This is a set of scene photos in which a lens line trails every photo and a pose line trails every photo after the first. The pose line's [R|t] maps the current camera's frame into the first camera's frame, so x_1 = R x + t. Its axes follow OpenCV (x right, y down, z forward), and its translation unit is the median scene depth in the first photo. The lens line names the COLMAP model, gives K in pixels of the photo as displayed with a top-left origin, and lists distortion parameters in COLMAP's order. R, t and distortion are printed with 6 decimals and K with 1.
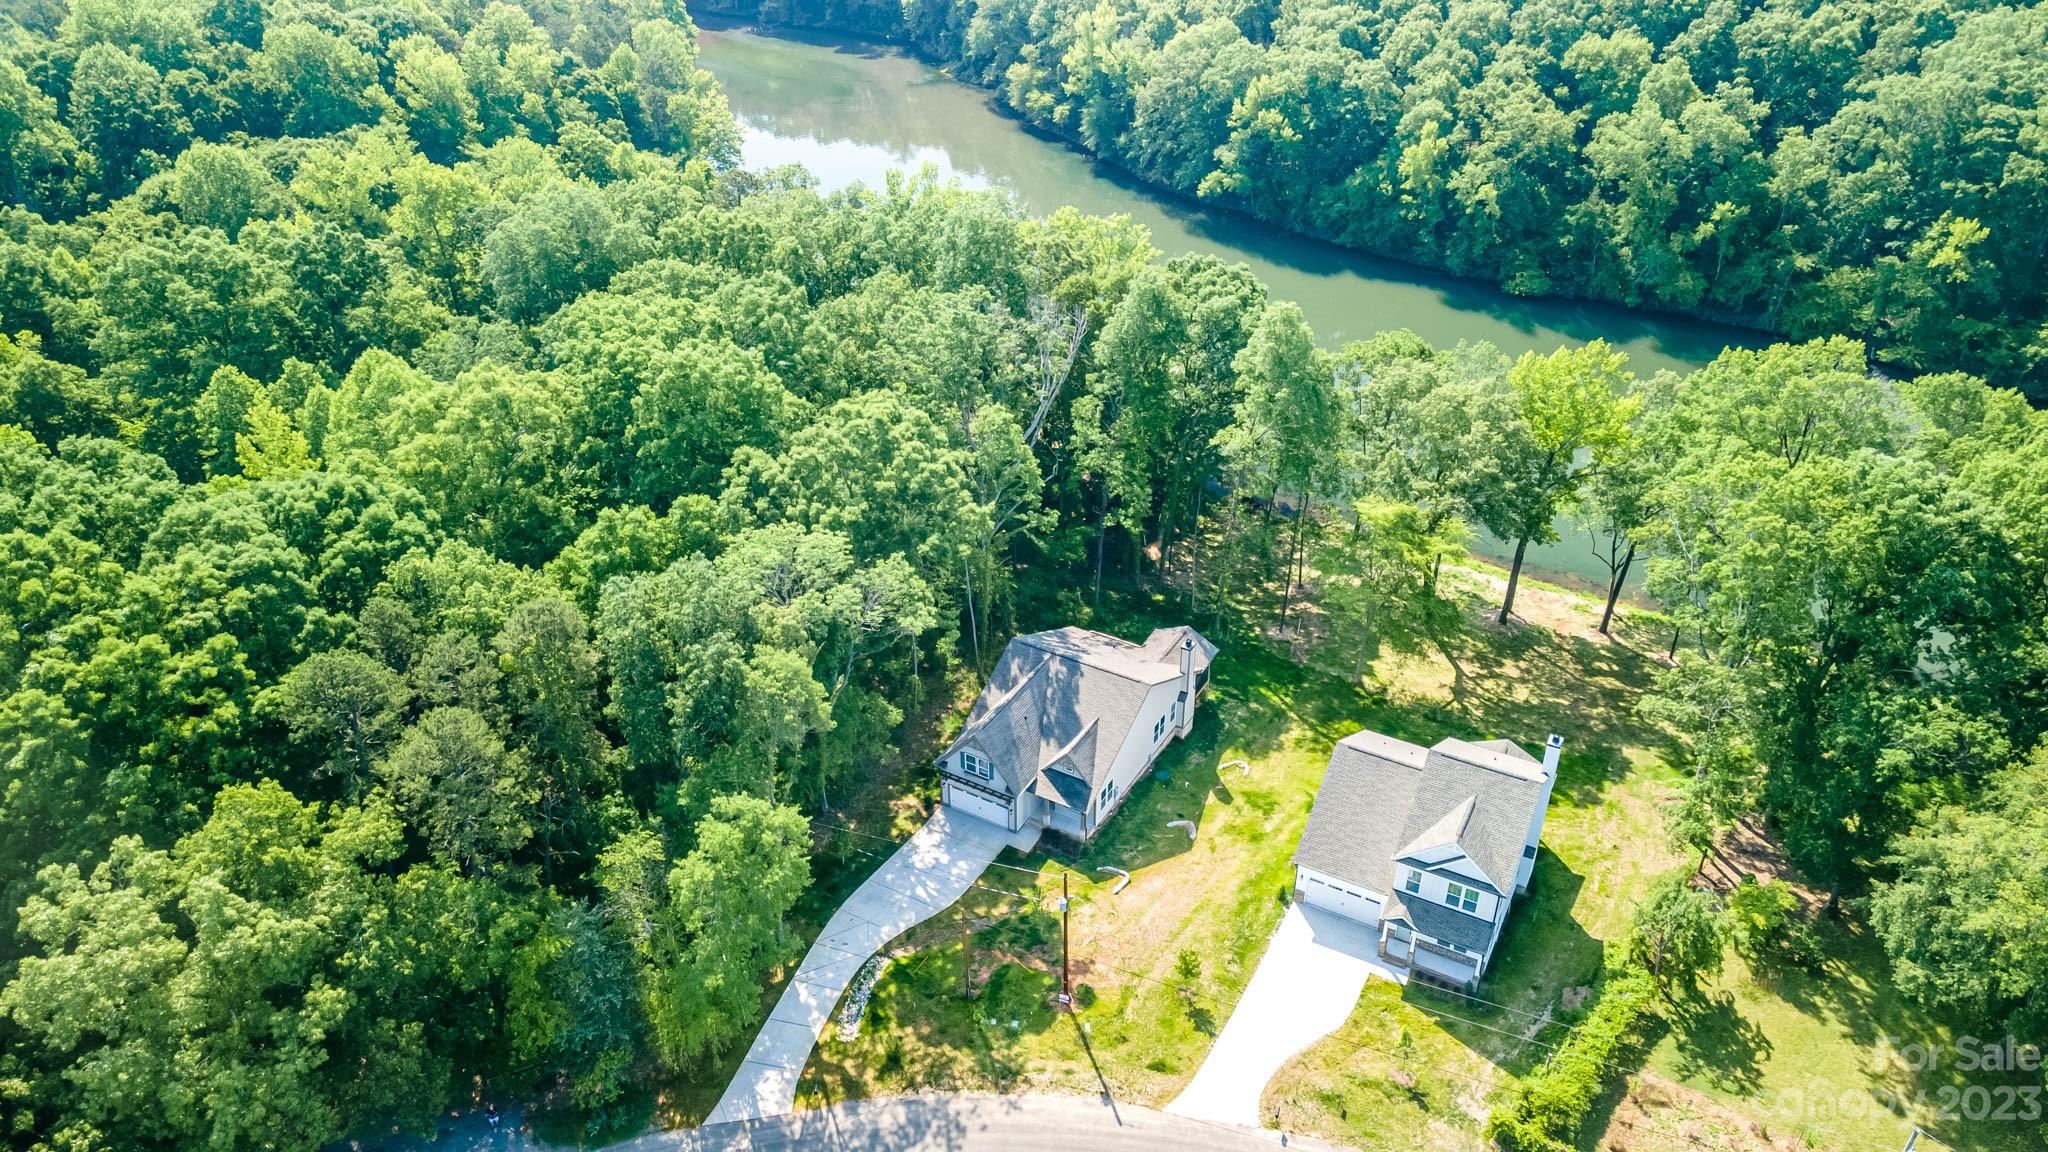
lens RADIAL K [[1482.1, 0, 1024.7], [0, 1482.1, 552.2], [0, 0, 1]] dist [0.011771, 0.061065]
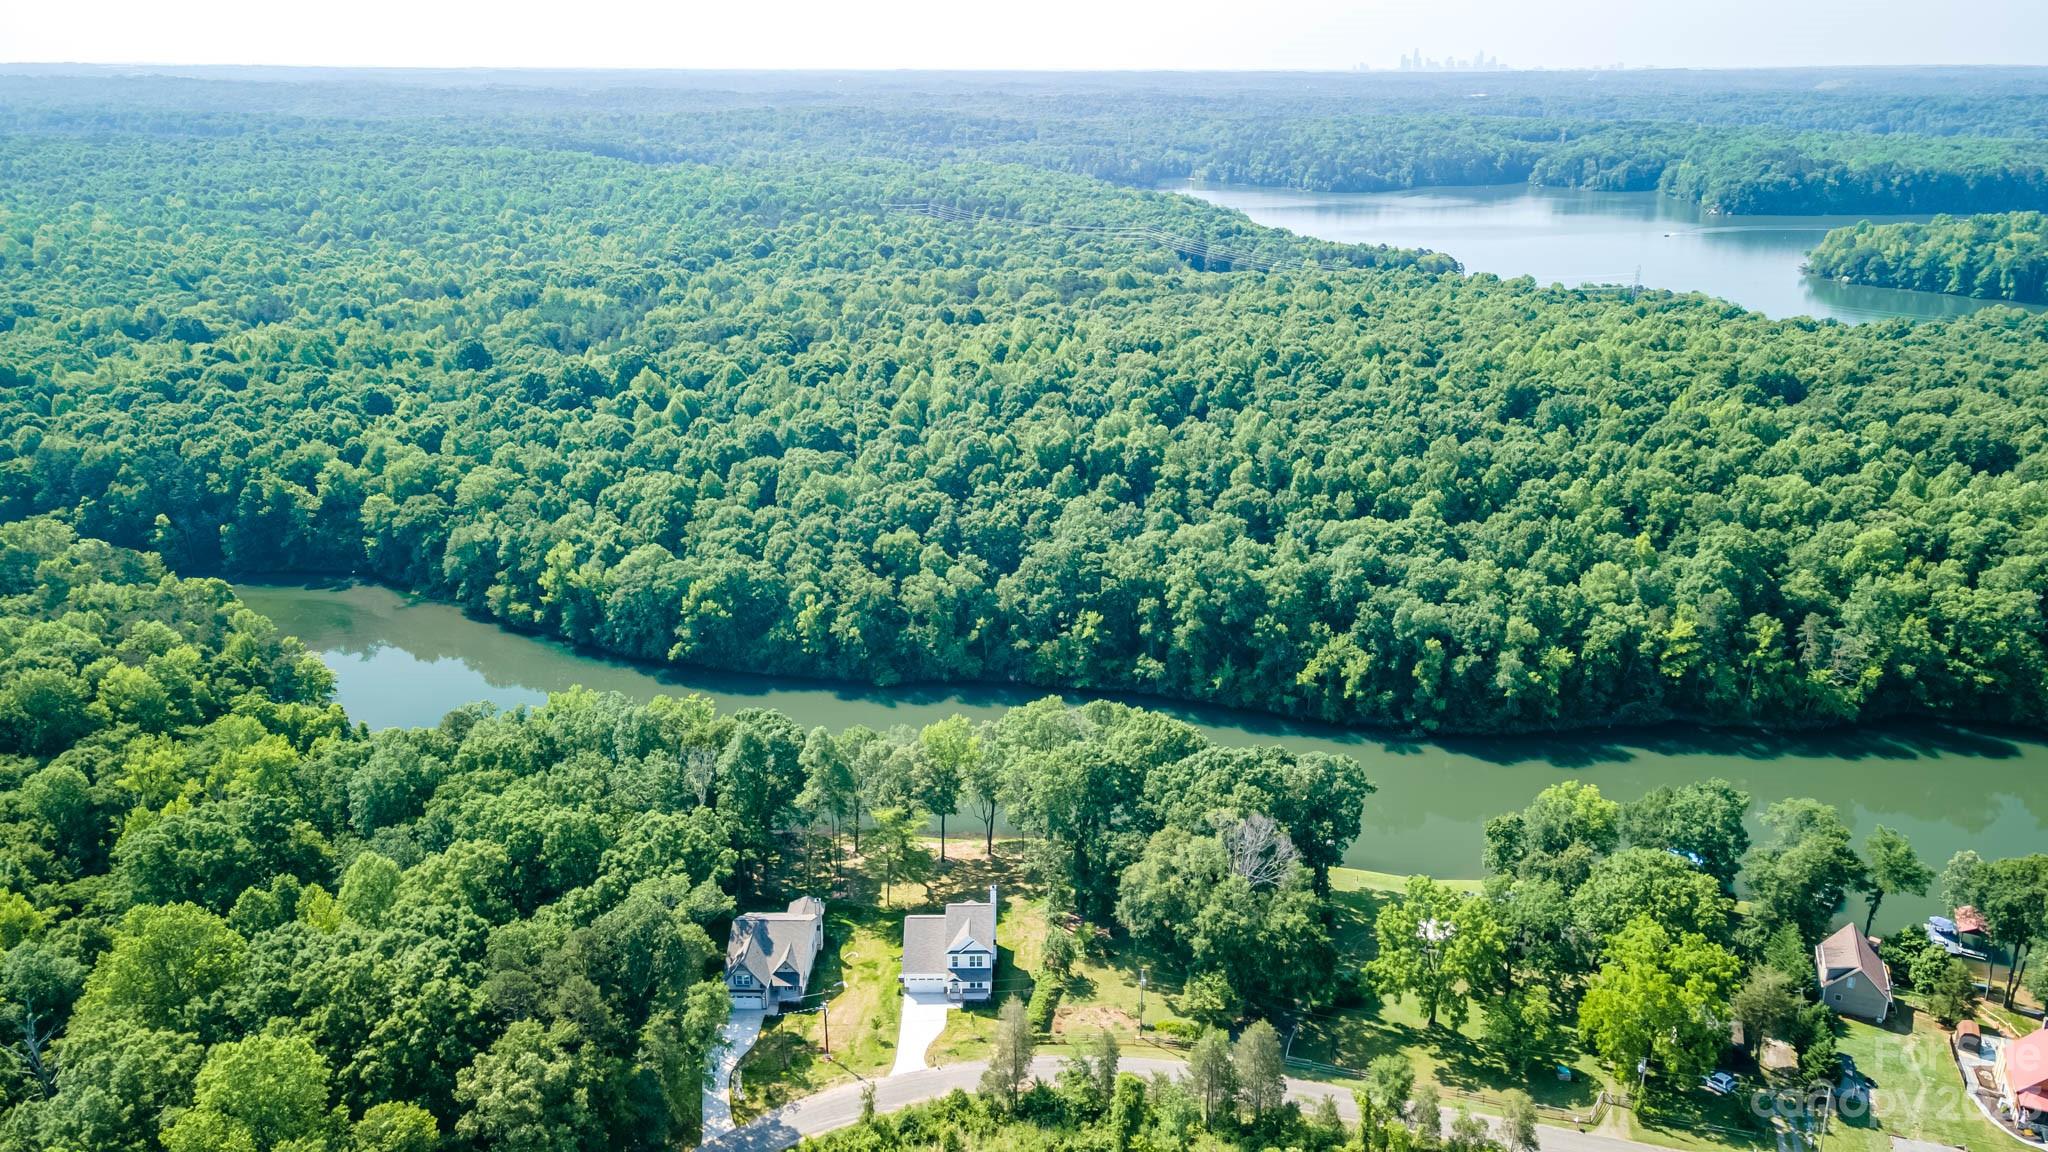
lens RADIAL K [[1482.1, 0, 1024.7], [0, 1482.1, 552.2], [0, 0, 1]] dist [0.011771, 0.061065]
pose [[0.874428, -0.145734, 0.462749, -0.439185], [0.255523, 0.949146, -0.183930, 0.048528], [-0.412412, 0.279076, 0.867198, -0.871406]]
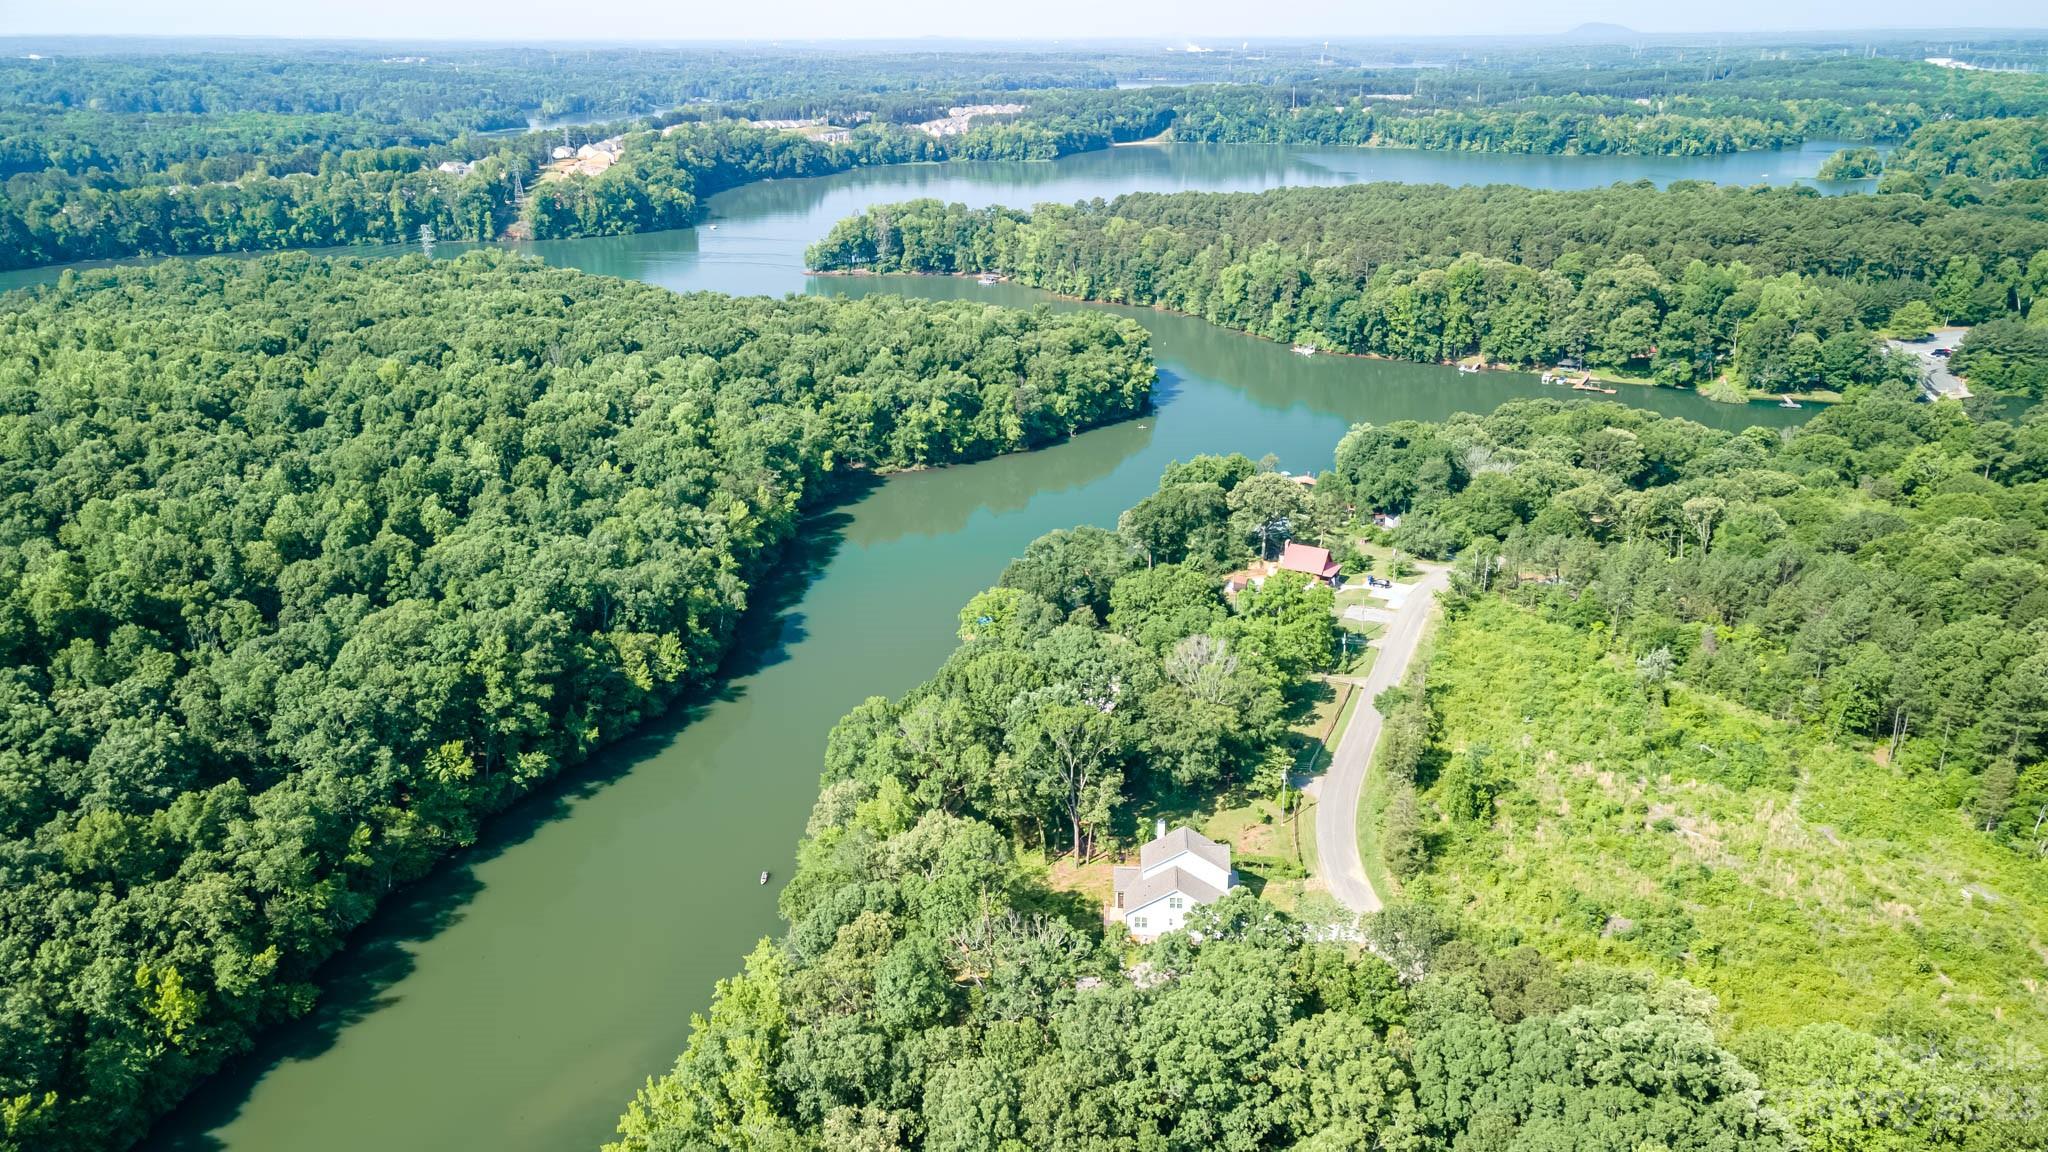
lens RADIAL K [[1482.1, 0, 1024.7], [0, 1482.1, 552.2], [0, 0, 1]] dist [0.011771, 0.061065]
pose [[-0.404307, -0.295686, 0.865509, -1.060355], [0.495385, 0.724684, 0.478985, -1.034924], [-0.768849, 0.622417, -0.146516, 0.904775]]
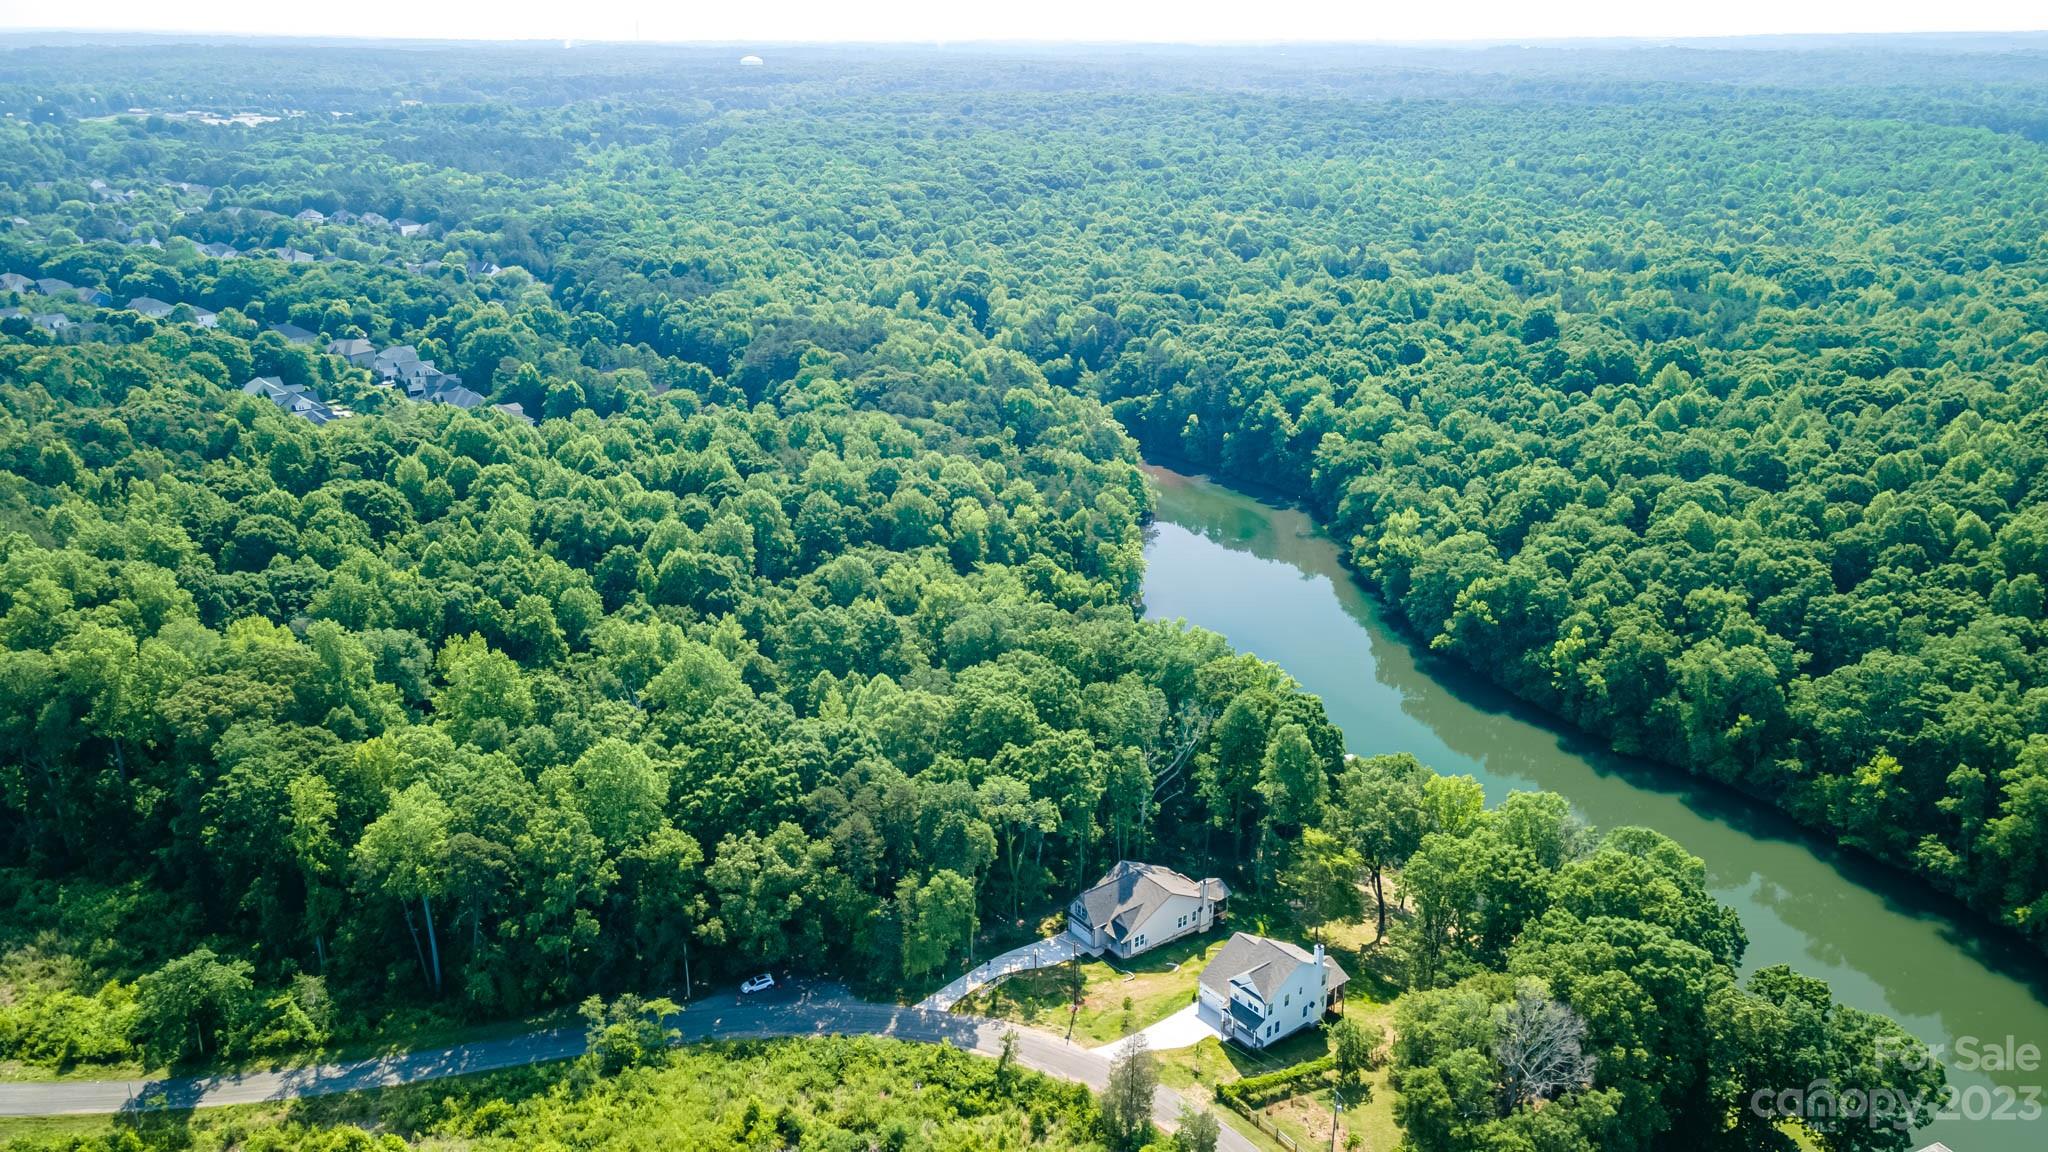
lens RADIAL K [[1472.3, 0, 1056.2], [0, 1472.3, 568.9], [0, 0, 1]] dist [0.097995, -0.125971]
pose [[0.926053, 0.137739, -0.351360, 0.488303], [-0.210614, 0.961170, -0.178306, 0.046794], [0.313157, 0.239122, 0.919104, -0.865399]]
